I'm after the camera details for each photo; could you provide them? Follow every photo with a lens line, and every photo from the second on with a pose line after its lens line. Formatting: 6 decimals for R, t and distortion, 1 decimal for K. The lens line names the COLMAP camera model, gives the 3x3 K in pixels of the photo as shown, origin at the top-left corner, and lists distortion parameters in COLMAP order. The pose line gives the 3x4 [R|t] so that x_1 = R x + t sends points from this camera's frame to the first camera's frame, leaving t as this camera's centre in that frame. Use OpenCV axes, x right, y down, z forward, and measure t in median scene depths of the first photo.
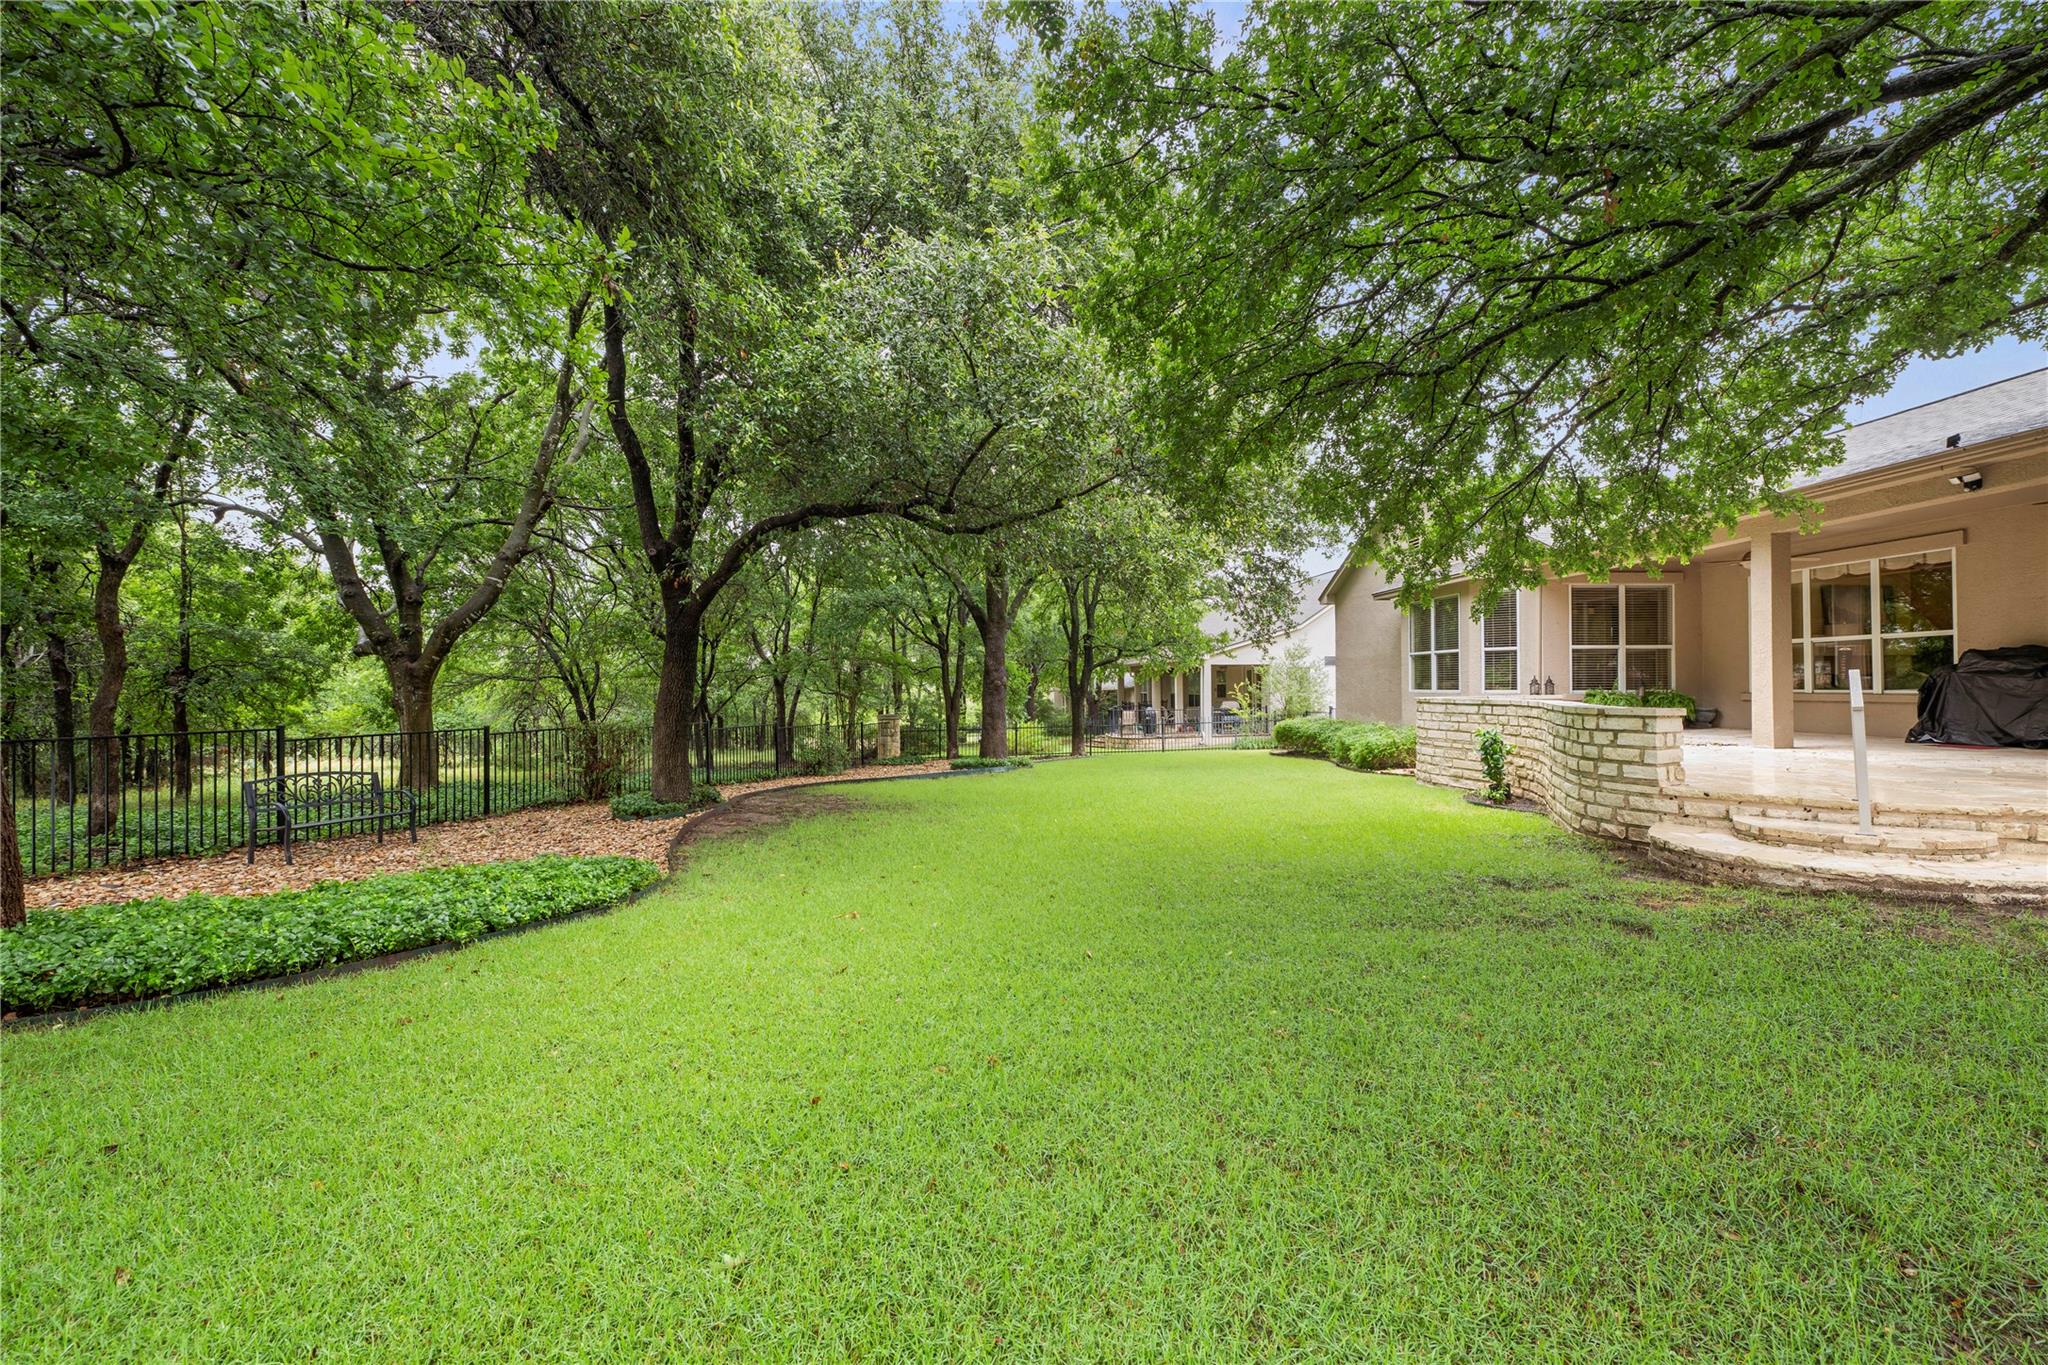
lens RADIAL K [[809.2, 0, 1037.3], [0, 809.2, 693.4], [0, 0, 1]] dist [0.001550, -0.000724]
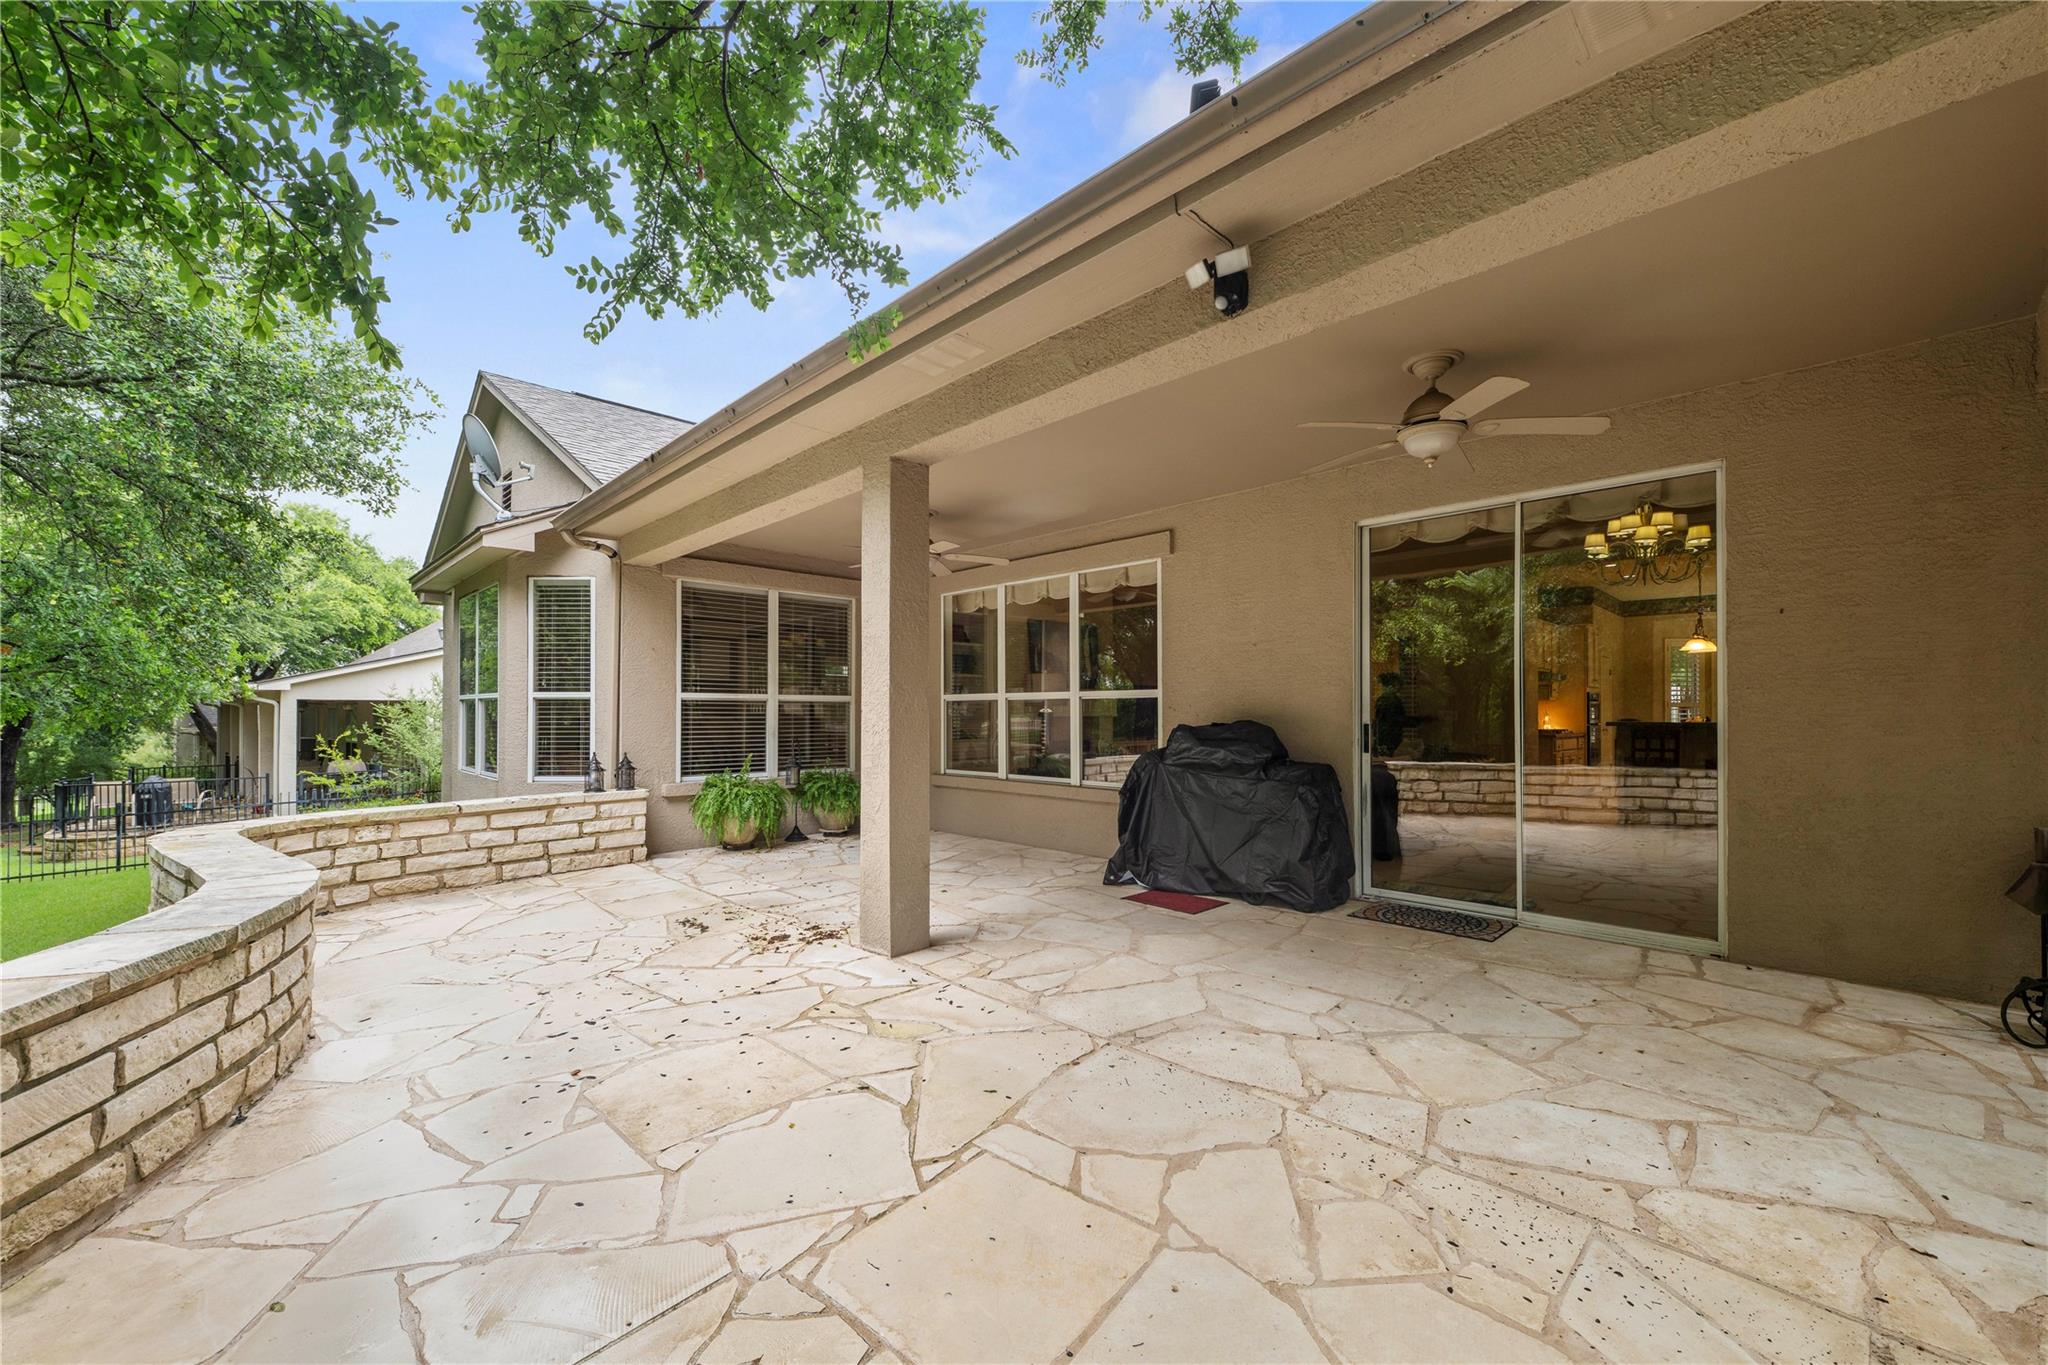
lens RADIAL K [[833.3, 0, 1025.3], [0, 833.3, 721.3], [0, 0, 1]] dist [0.000525, -0.000292]
pose [[0.751623, 0.012797, 0.659469, 0.624861], [-0.005246, 0.999896, -0.013423, -0.046470], [-0.659572, 0.006629, 0.751612, 0.578734]]
